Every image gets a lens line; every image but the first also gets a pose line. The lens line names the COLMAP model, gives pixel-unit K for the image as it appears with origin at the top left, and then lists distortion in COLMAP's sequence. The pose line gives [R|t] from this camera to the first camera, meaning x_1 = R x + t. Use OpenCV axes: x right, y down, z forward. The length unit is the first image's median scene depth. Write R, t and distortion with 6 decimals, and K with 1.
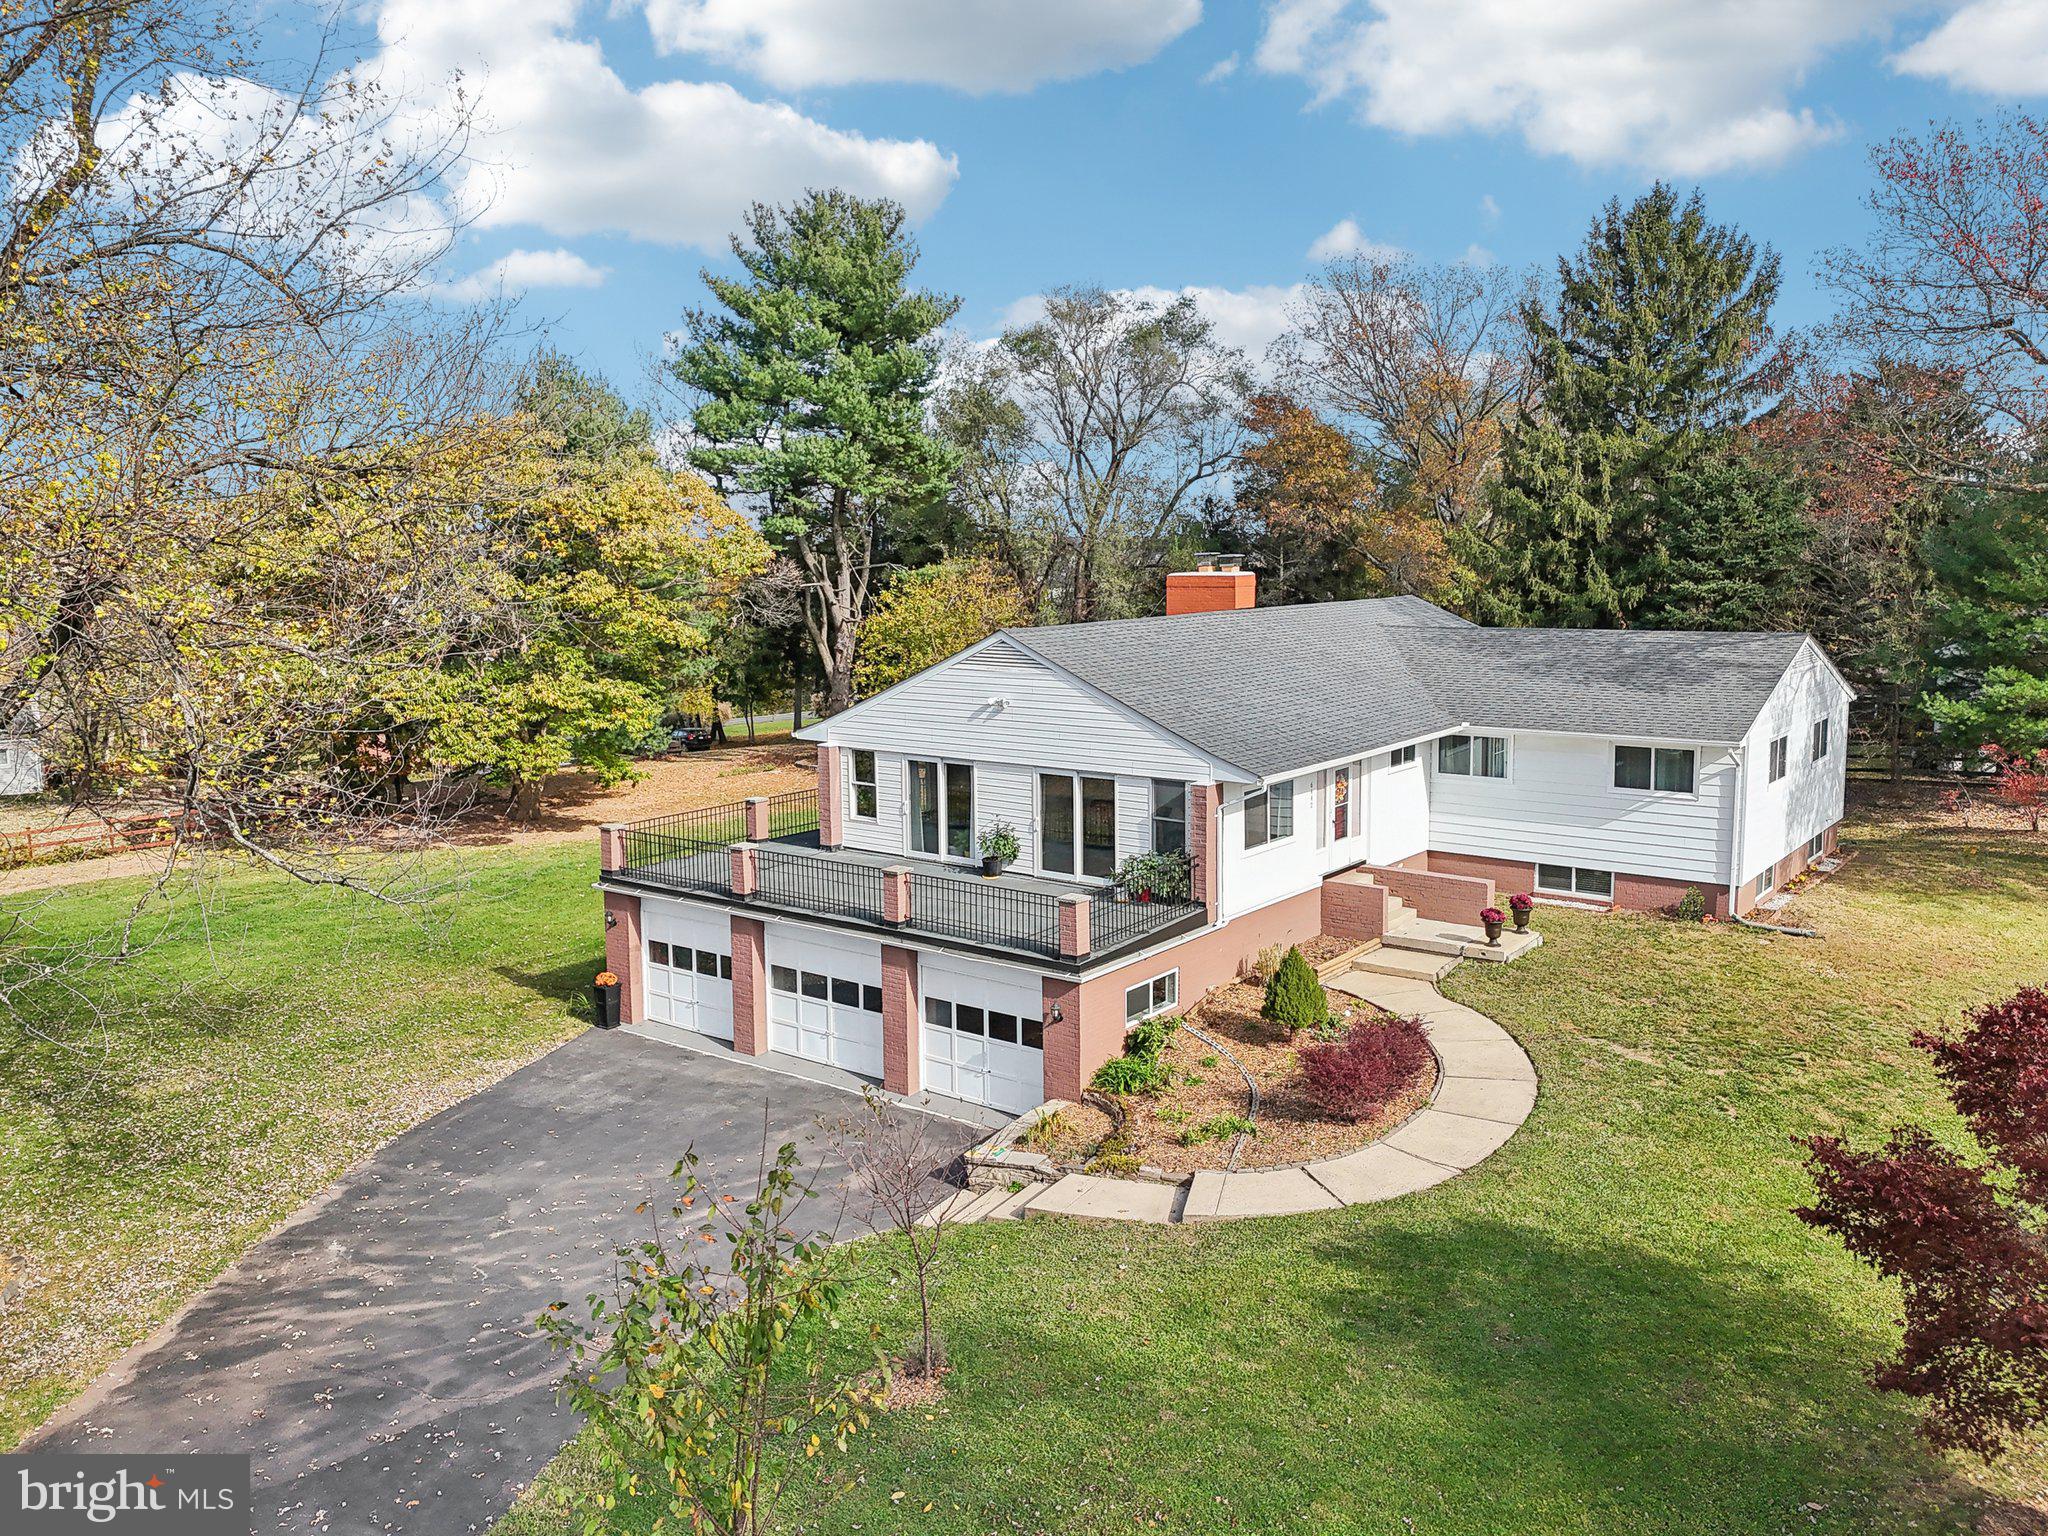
lens RADIAL K [[1406.0, 0, 1024.0], [0, 1406.0, 768.0], [0, 0, 1]] dist [0.039279, -0.002759]
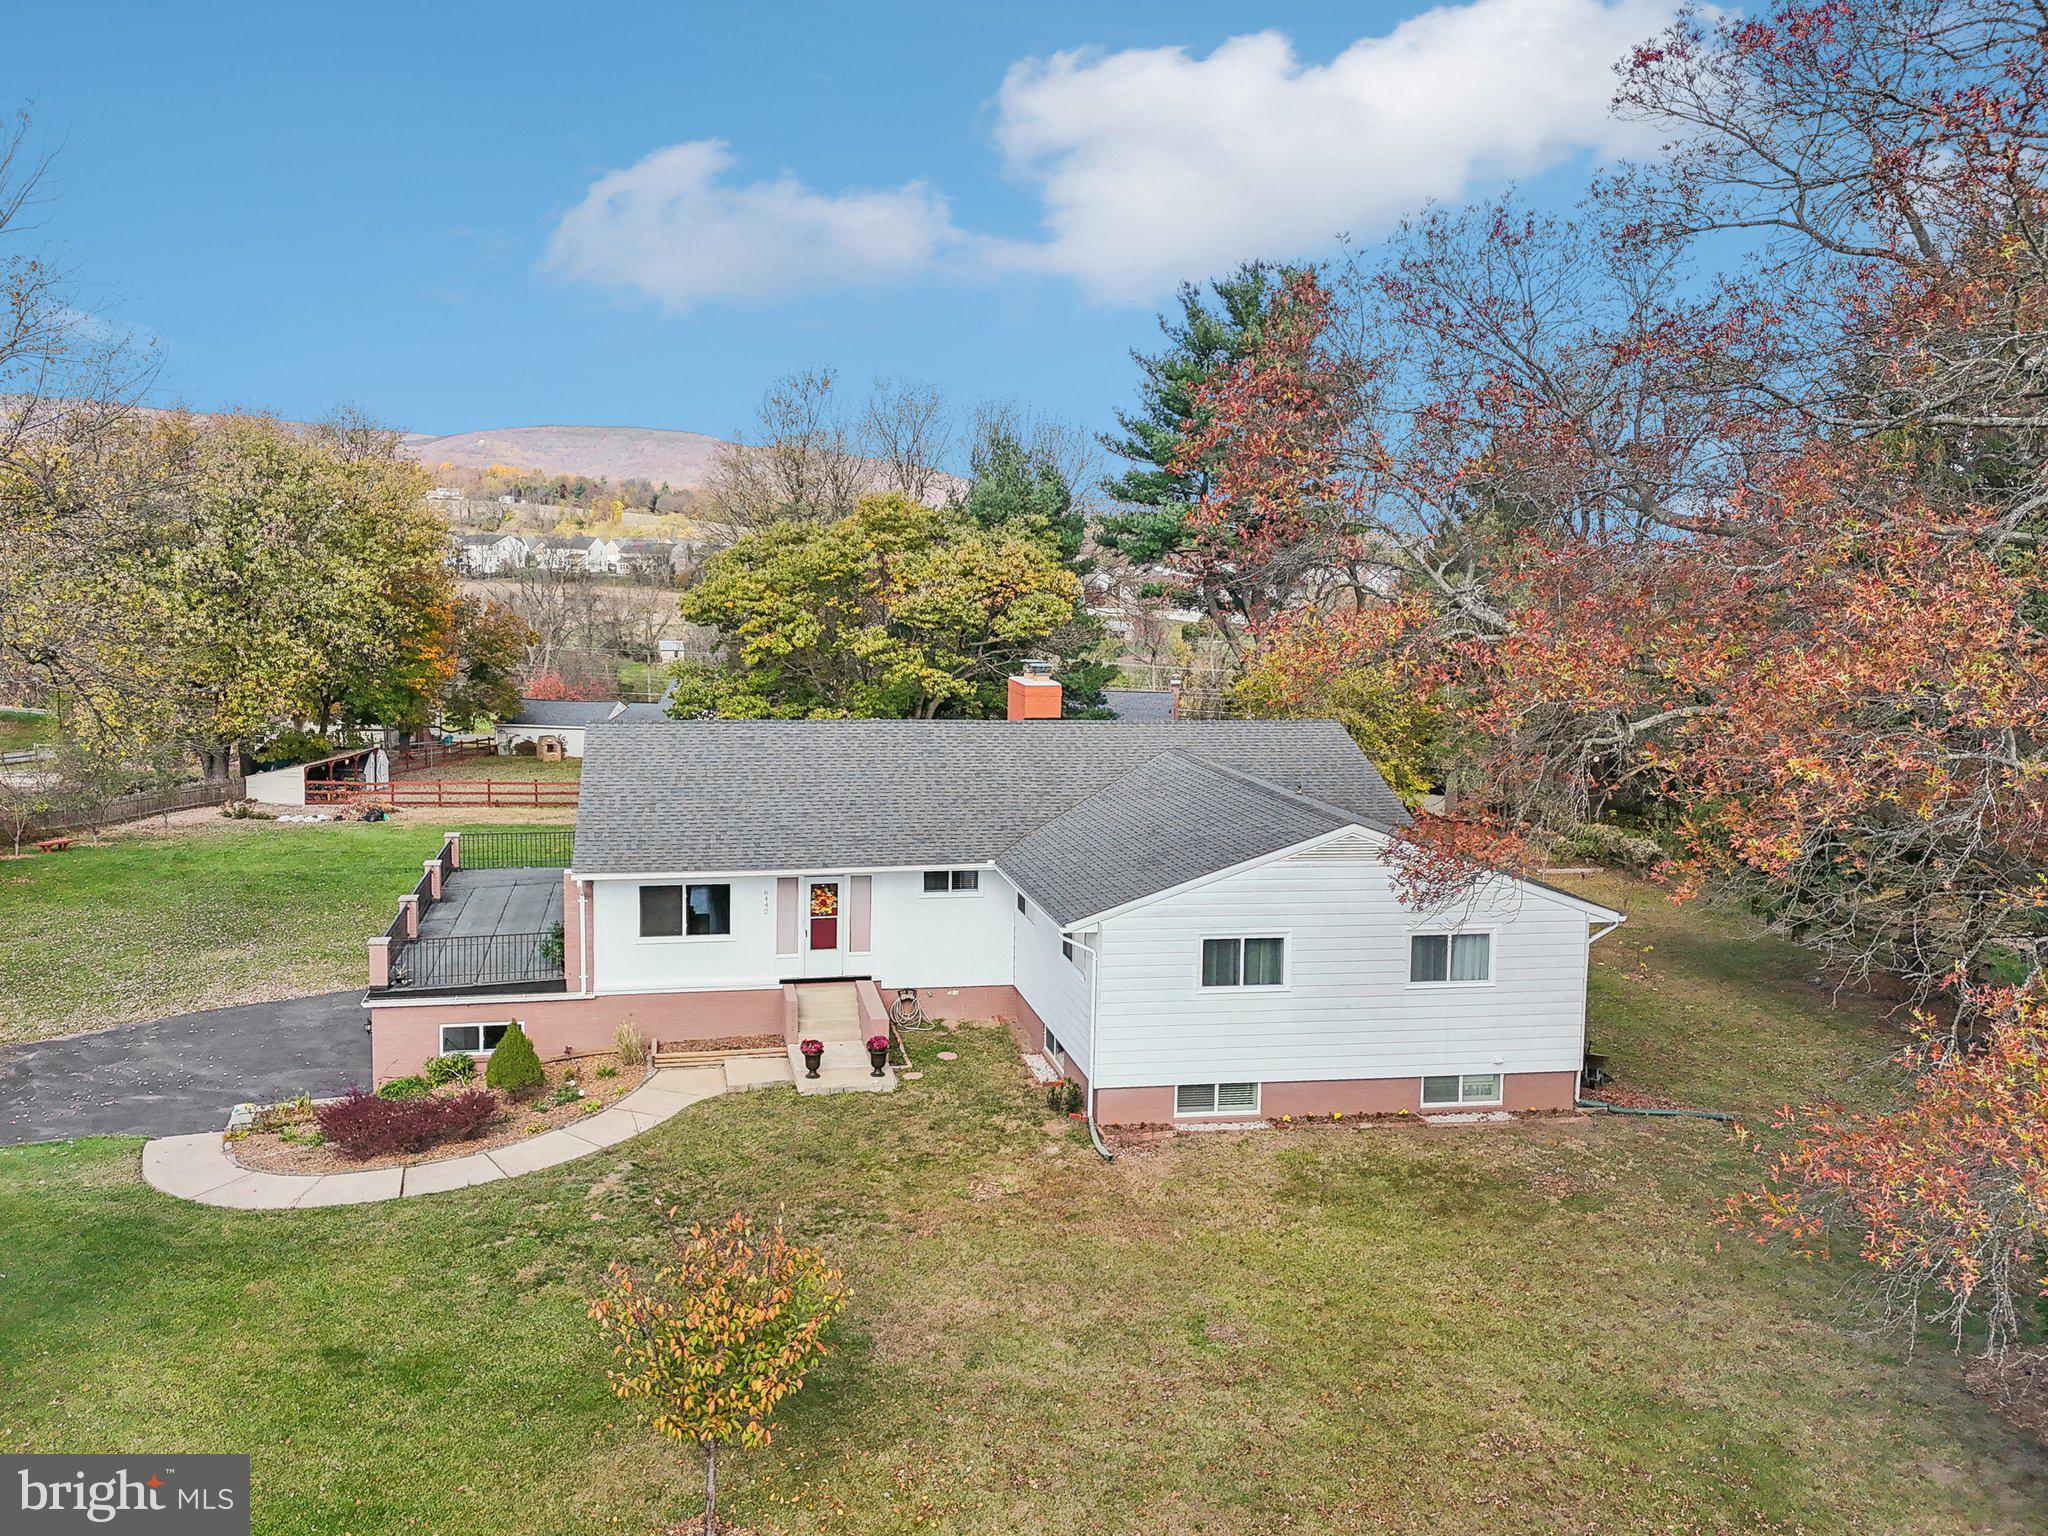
lens RADIAL K [[1415.2, 0, 1024.0], [0, 1415.2, 768.0], [0, 0, 1]] dist [0.012838, 0.001268]
pose [[0.778981, 0.114827, -0.616444, 1.087363], [-0.120972, 0.992142, 0.031942, -0.150433], [0.615268, 0.049690, 0.786750, 0.288114]]
